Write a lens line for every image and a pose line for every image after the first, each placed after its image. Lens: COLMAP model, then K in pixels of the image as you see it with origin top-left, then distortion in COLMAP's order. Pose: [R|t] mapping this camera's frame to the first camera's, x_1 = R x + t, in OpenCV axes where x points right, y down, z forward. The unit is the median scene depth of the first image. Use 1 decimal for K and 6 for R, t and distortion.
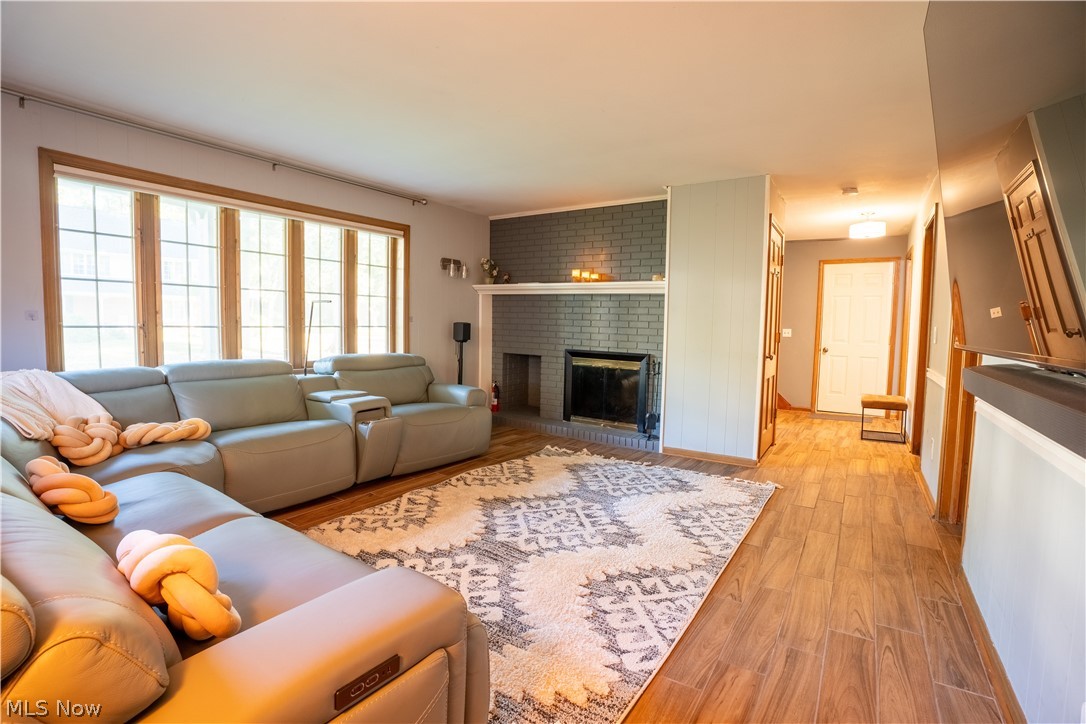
lens RADIAL K [[501.2, 0, 540.2], [0, 501.2, 359.9], [0, 0, 1]] dist [-0.072970, 0.019775]
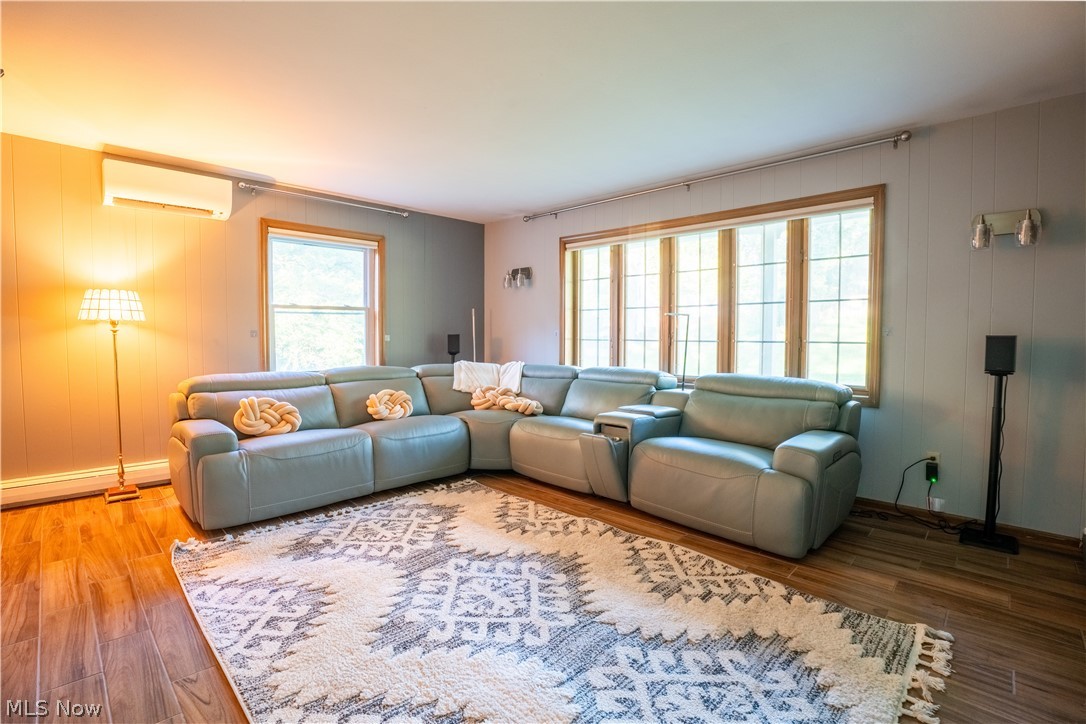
lens RADIAL K [[501.2, 0, 540.2], [0, 501.2, 359.9], [0, 0, 1]] dist [-0.072970, 0.019775]
pose [[-0.183296, 0.029818, -0.982605, 0.724436], [-0.074907, 0.996210, 0.044204, -0.067585], [0.980200, 0.081707, -0.180368, 1.166497]]
